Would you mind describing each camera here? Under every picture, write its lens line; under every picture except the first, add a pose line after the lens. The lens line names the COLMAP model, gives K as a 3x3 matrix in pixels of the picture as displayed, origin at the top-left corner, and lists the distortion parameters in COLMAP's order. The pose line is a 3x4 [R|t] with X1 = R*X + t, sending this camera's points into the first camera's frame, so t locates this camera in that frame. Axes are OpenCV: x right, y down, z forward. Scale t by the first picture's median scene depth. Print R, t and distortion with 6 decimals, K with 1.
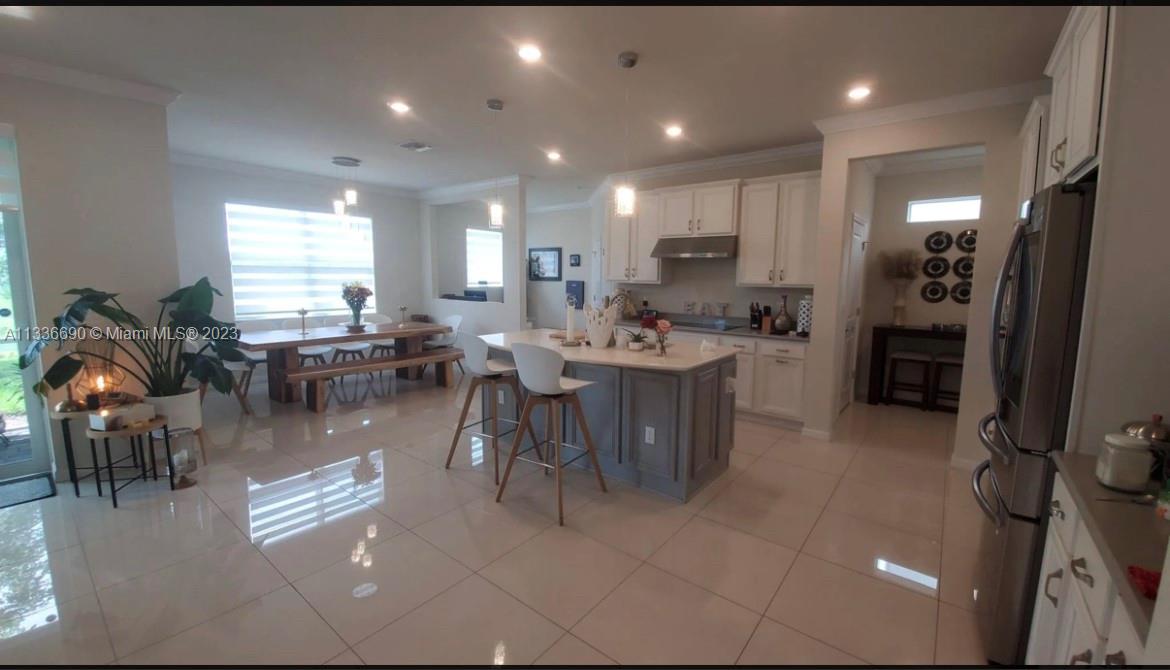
lens RADIAL K [[453.5, 0, 597.6], [0, 453.5, 330.6], [0, 0, 1]] dist [0.000802, -0.009638]
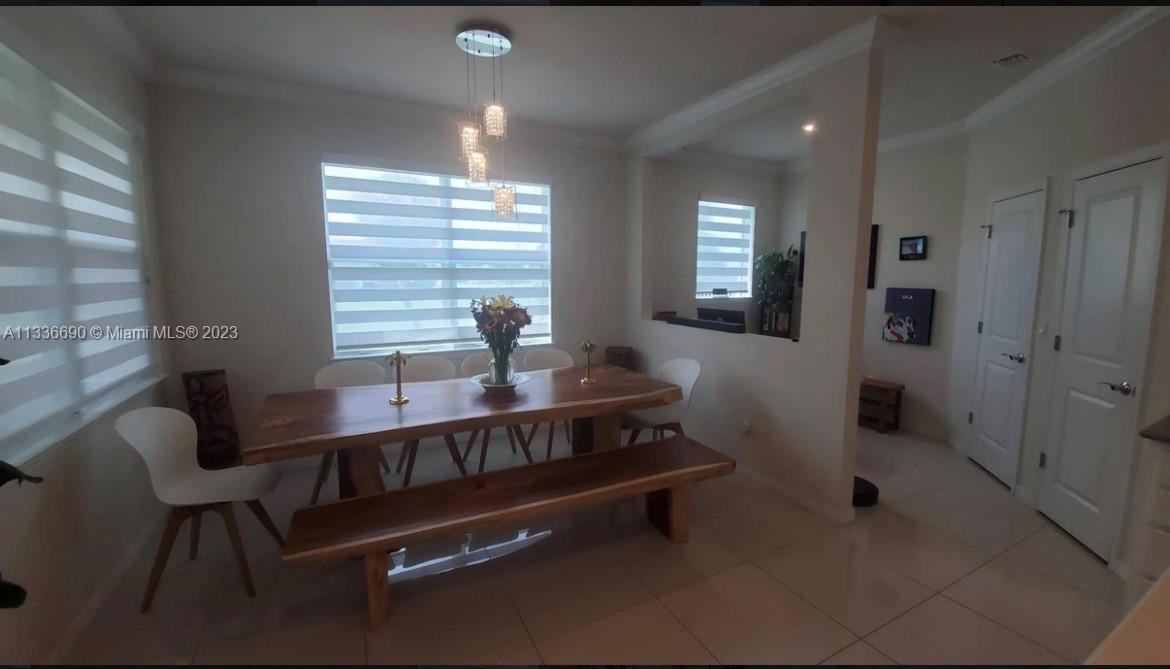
lens RADIAL K [[453.5, 0, 597.6], [0, 453.5, 330.1], [0, 0, 1]] dist [0.000802, -0.009638]
pose [[0.910976, 0.037487, -0.410752, -0.186816], [-0.039818, 0.999203, 0.002883, -0.061228], [0.410533, 0.013729, 0.911742, 0.474907]]
